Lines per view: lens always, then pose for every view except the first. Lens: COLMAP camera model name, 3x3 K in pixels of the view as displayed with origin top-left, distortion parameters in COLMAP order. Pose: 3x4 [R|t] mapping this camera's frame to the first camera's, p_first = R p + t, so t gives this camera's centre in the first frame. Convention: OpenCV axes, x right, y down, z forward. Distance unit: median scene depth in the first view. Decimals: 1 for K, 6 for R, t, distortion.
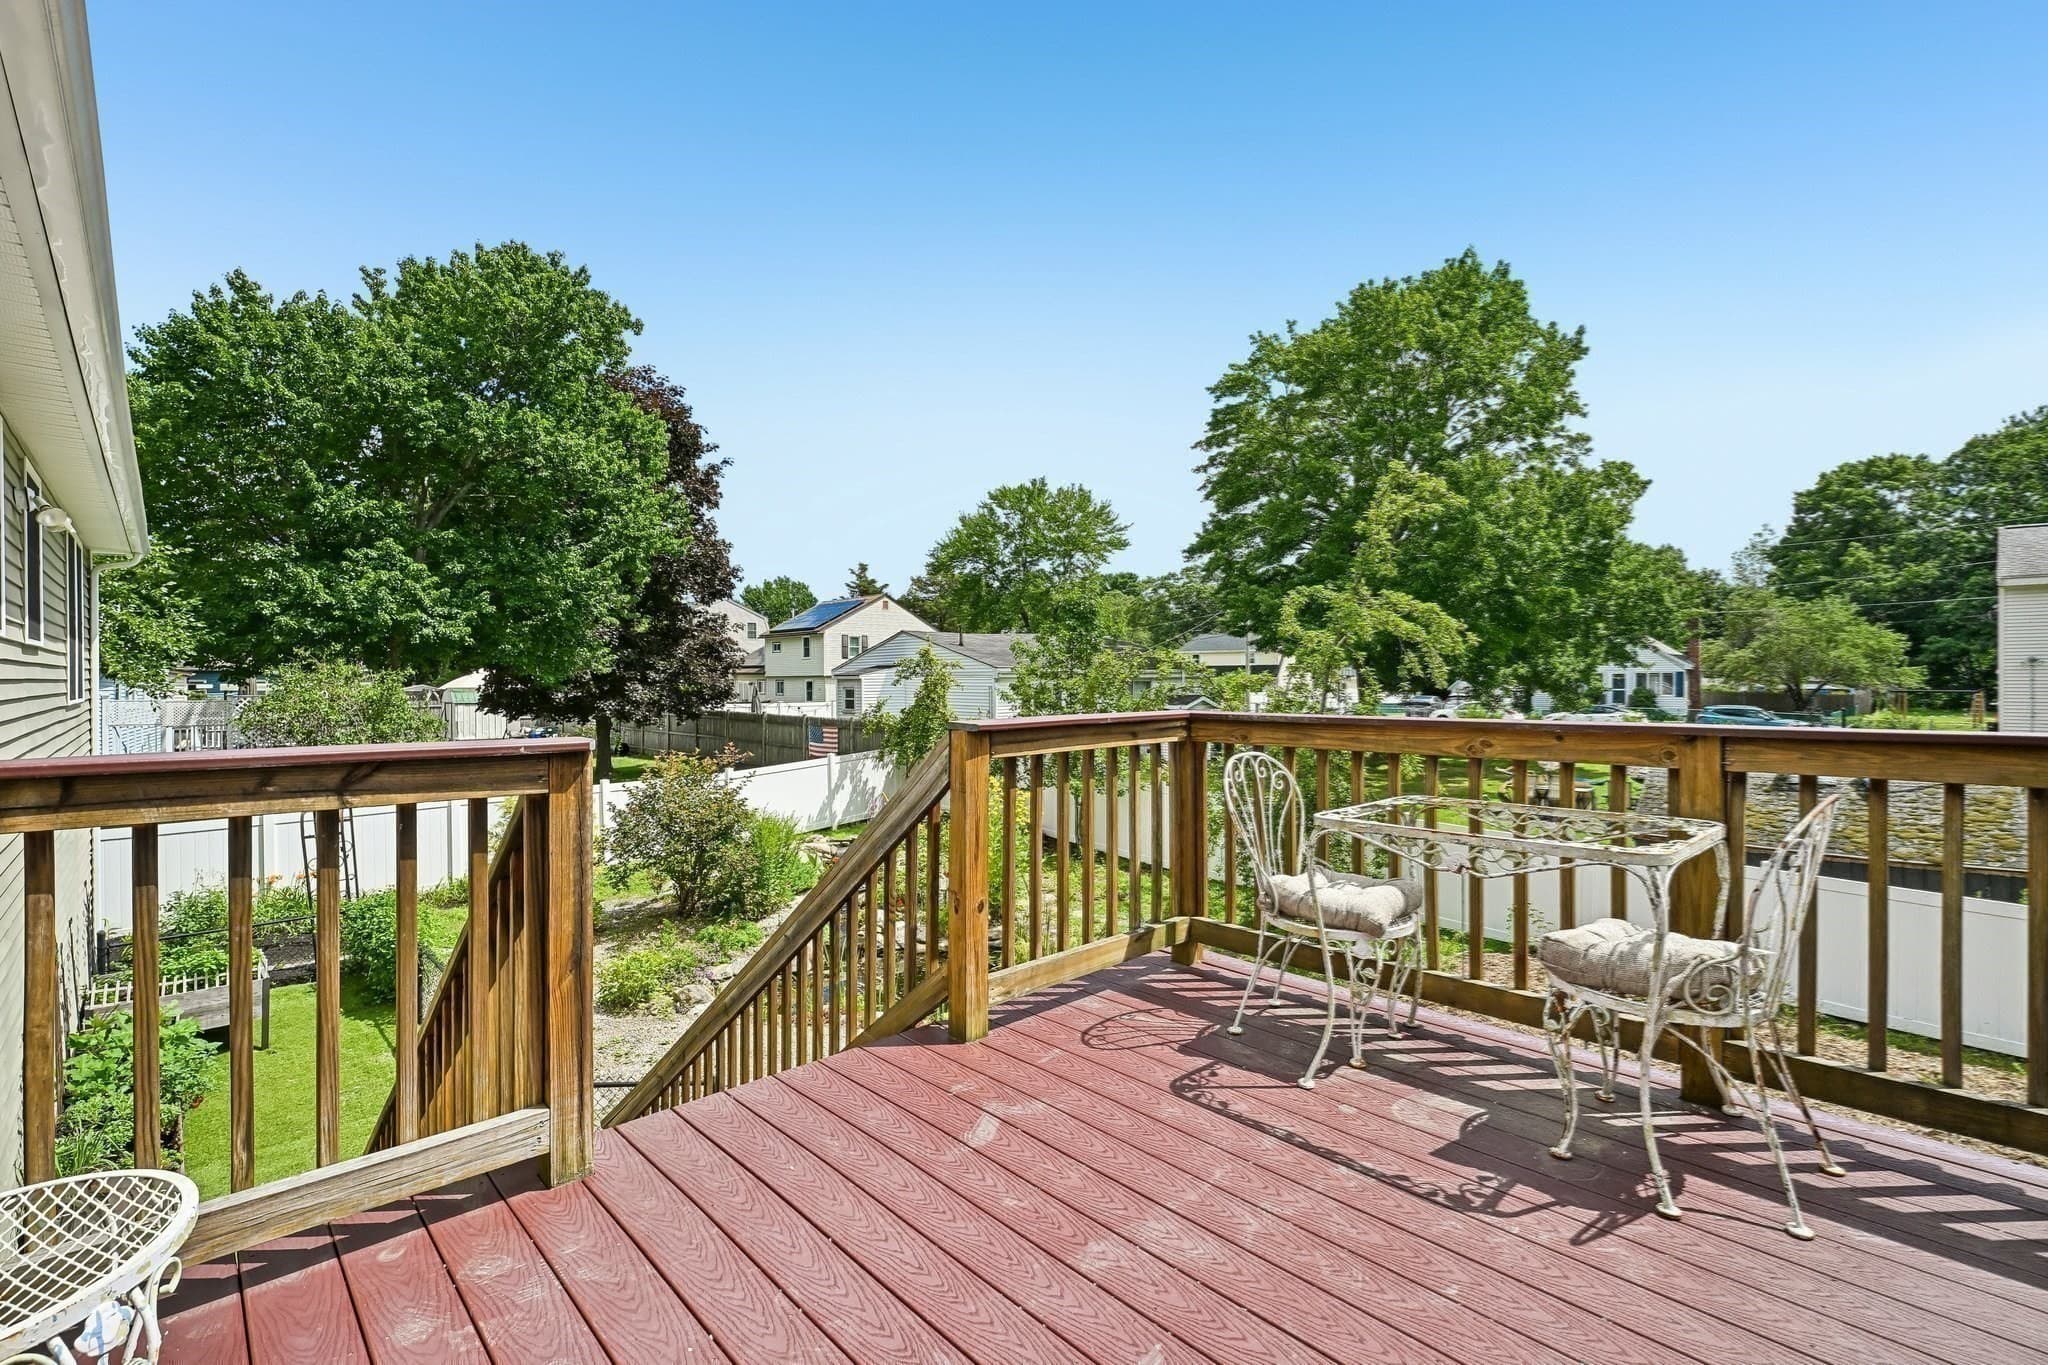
lens RADIAL K [[934.1, 0, 1024.0], [0, 934.1, 682.5], [0, 0, 1]] dist [0.001117, -0.000108]
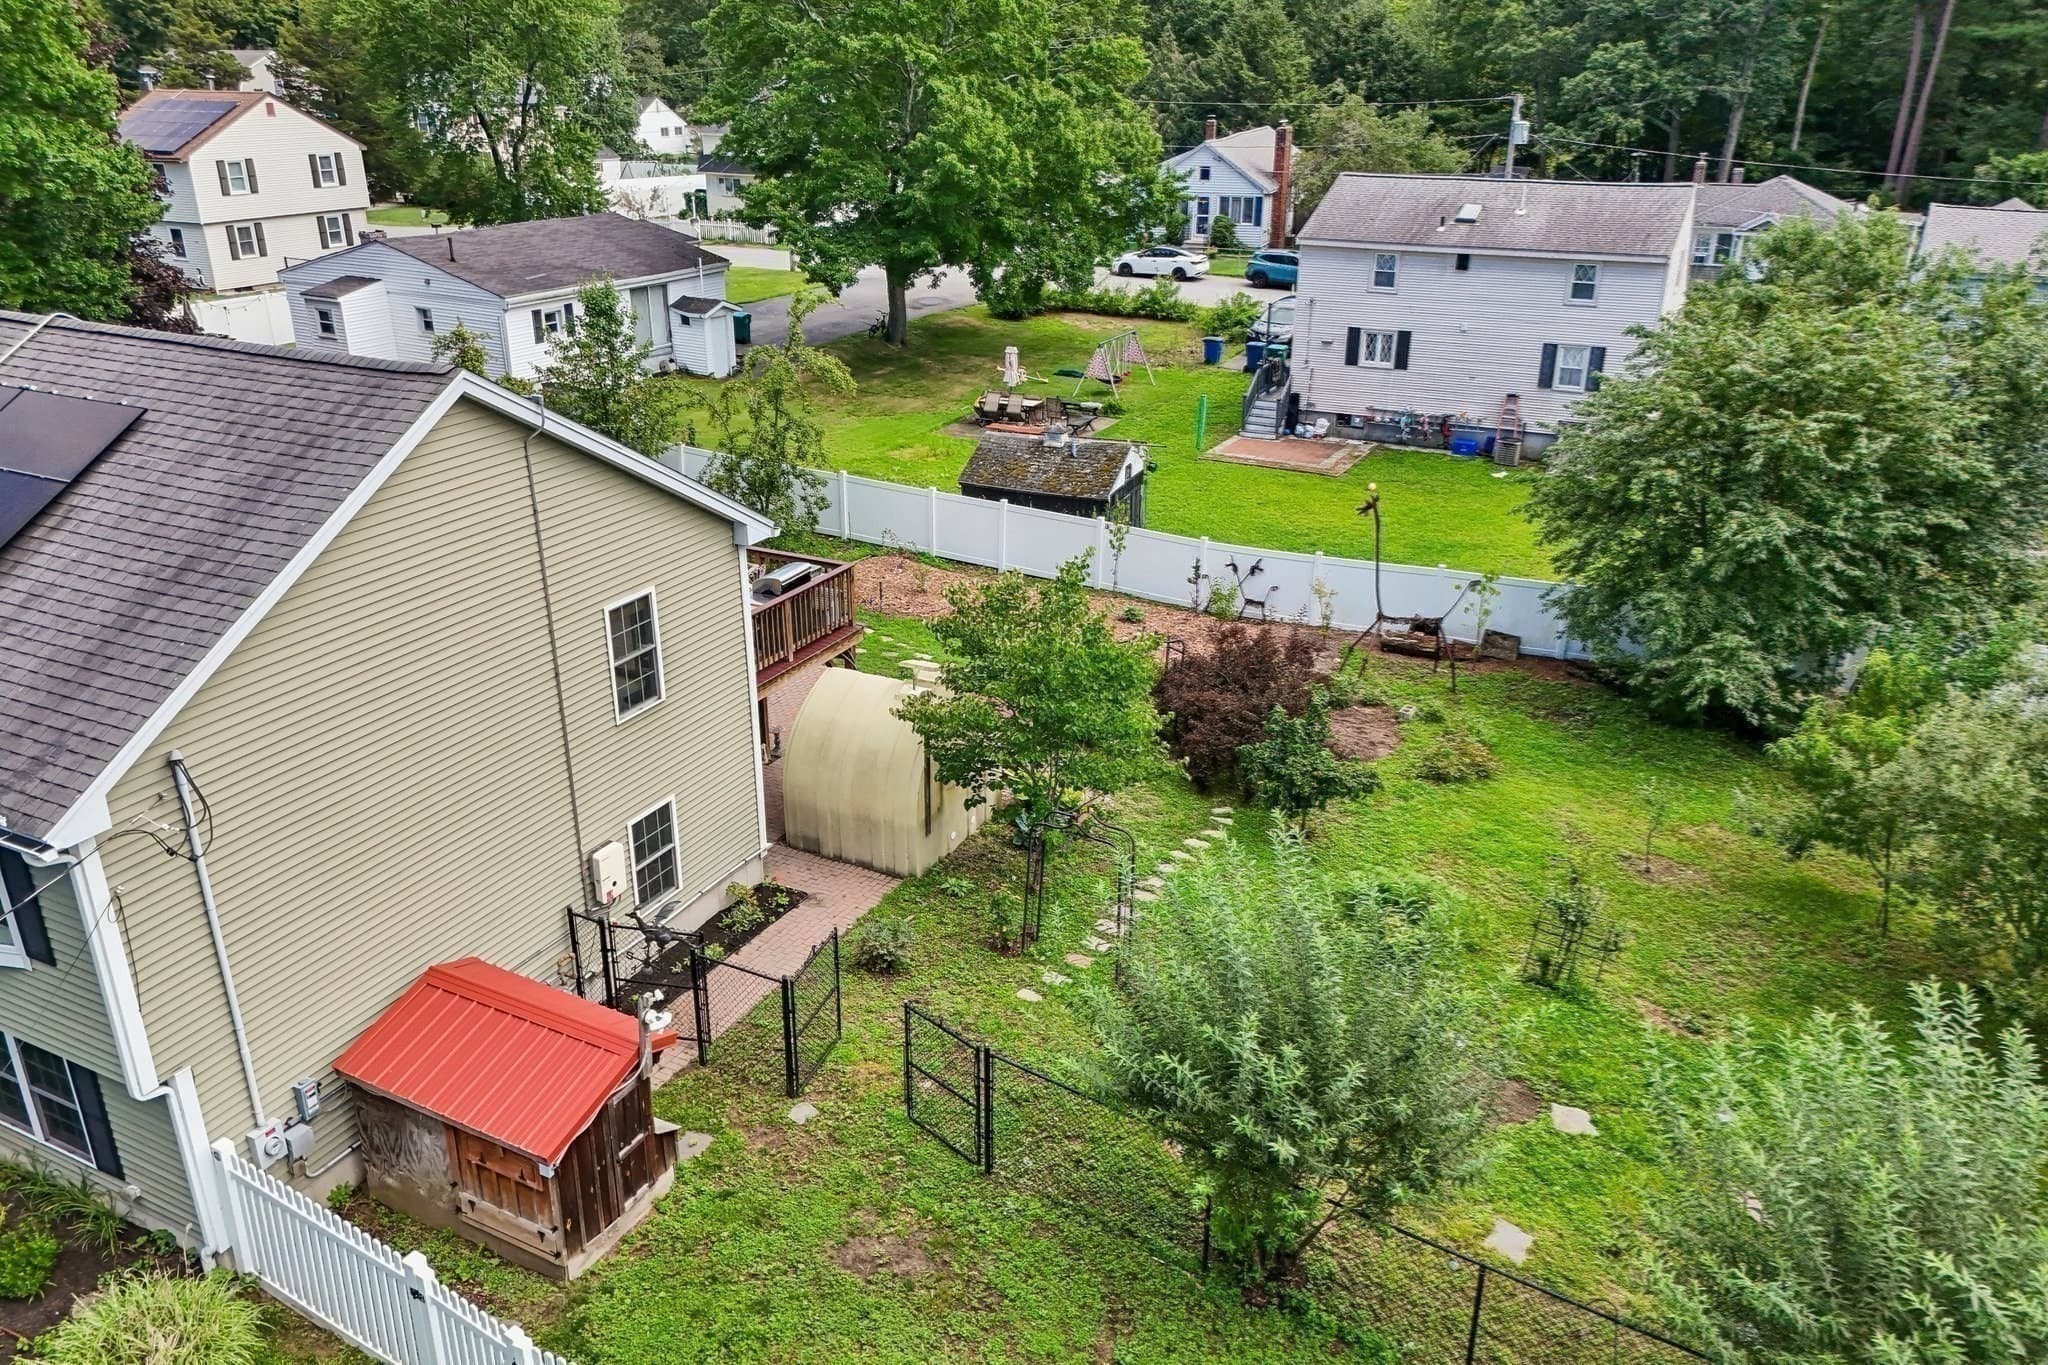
lens RADIAL K [[1535.2, 0, 1024.0], [0, 1535.2, 682.5], [0, 0, 1]] dist [-0.003345, -0.001118]
pose [[0.938770, -0.121590, 0.322376, -0.042334], [-0.008108, 0.927605, 0.373474, -0.123680], [-0.344448, -0.353220, 0.869822, -0.362007]]
